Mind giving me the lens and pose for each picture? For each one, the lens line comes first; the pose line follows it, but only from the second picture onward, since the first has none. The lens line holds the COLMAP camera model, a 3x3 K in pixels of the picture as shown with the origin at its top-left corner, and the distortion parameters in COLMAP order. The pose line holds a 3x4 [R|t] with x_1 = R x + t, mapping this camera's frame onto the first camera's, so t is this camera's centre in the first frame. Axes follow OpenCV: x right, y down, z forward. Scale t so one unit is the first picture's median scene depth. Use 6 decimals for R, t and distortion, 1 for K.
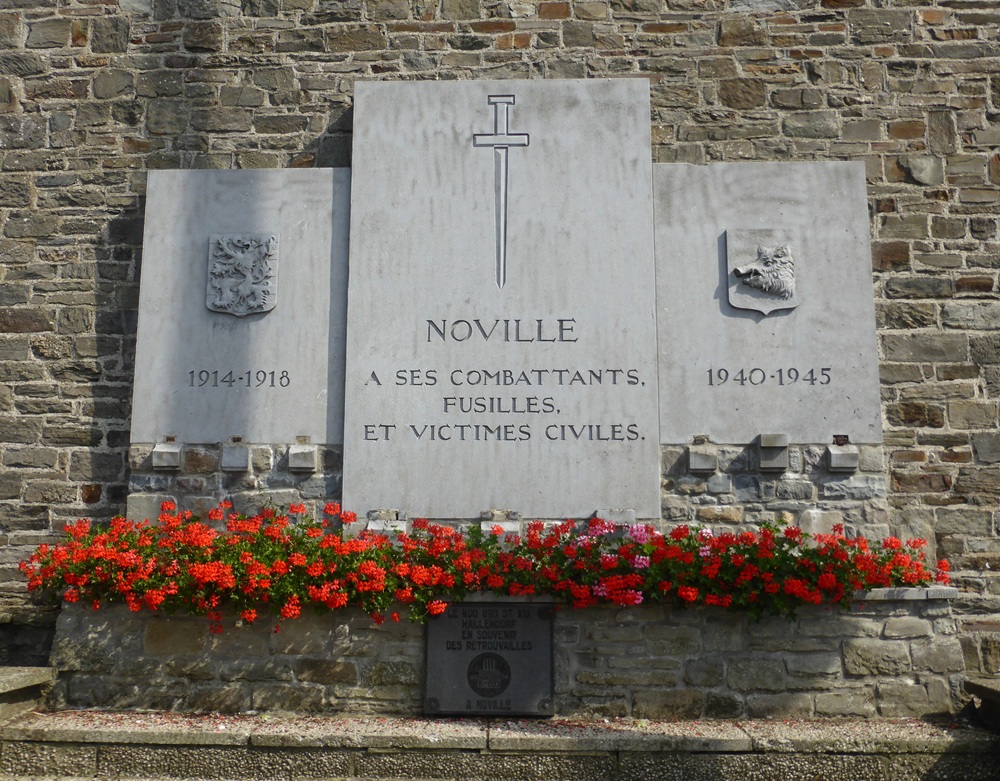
lens RADIAL K [[1034.5, 0, 496.1], [0, 1034.5, 389.6], [0, 0, 1]] dist [-0.025175, 0.000000]
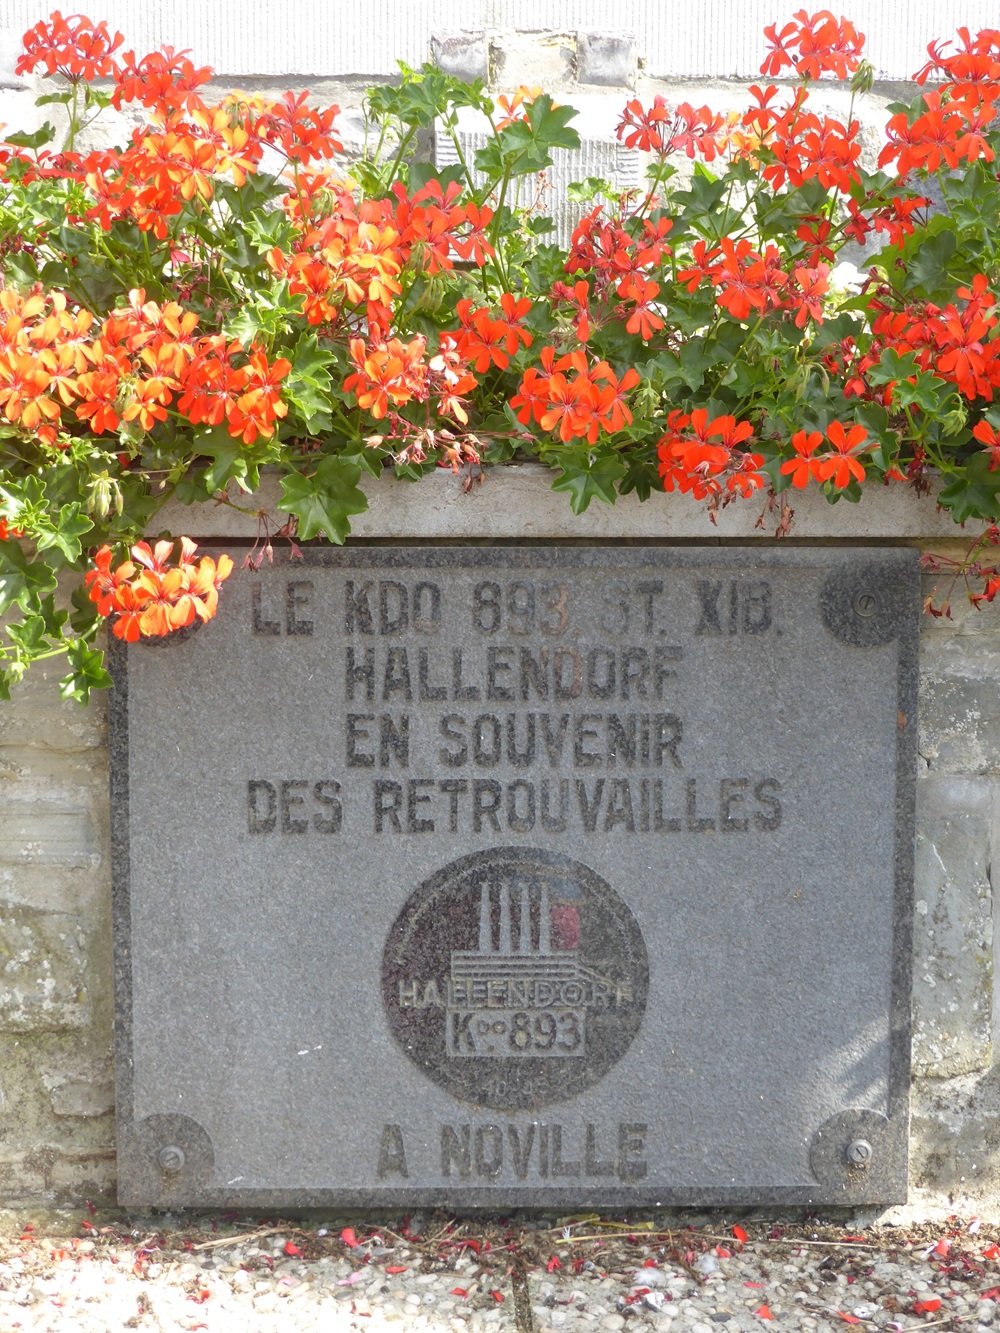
lens RADIAL K [[1914.7, 0, 497.3], [0, 1914.7, 667.7], [0, 0, 1]] dist [-0.018462, 0.000000]
pose [[0.998582, -0.010688, 0.052154, -0.021217], [-0.005494, 0.953724, 0.300633, 0.119201], [-0.052954, -0.300493, 0.952313, 0.622255]]
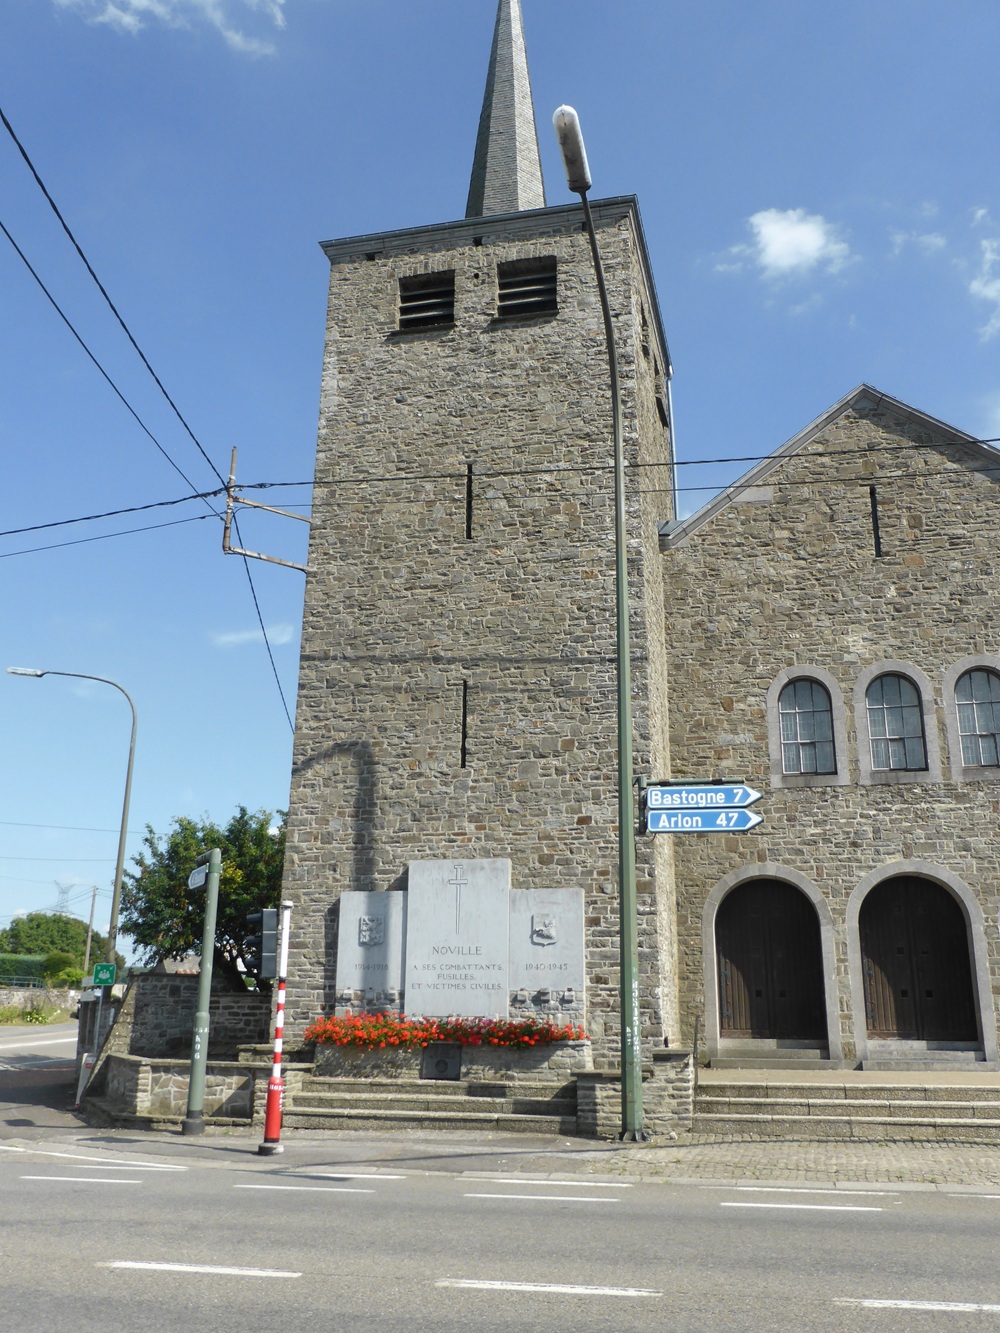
lens RADIAL K [[1575.7, 0, 526.8], [0, 1575.7, 668.6], [0, 0, 1]] dist [0.122210, 0.000000]
pose [[0.978800, -0.036318, -0.201574, 1.133539], [0.022966, 0.997408, -0.068186, -0.544753], [0.203528, 0.062111, 0.977097, -3.398620]]
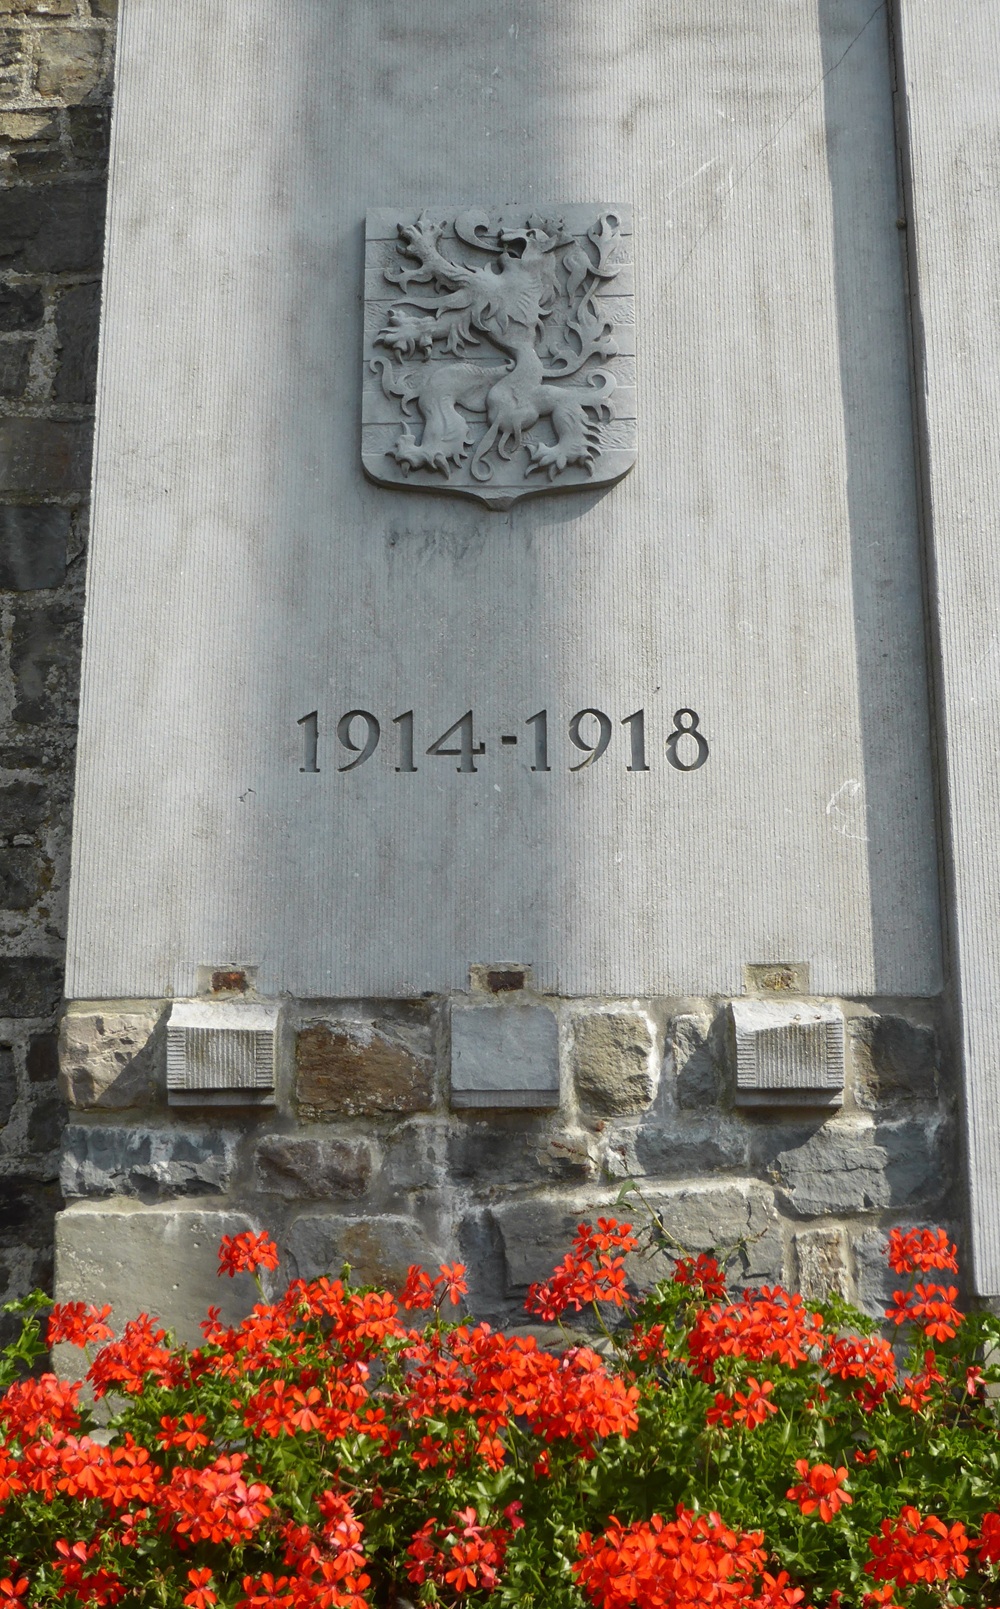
lens RADIAL K [[2161.8, 0, 505.7], [0, 2161.8, 816.8], [0, 0, 1]] dist [-0.046504, 0.000000]
pose [[0.999517, -0.002240, 0.030982, -0.266232], [0.005402, 0.994733, -0.102357, 0.062224], [-0.030590, 0.102475, 0.994265, 0.481156]]
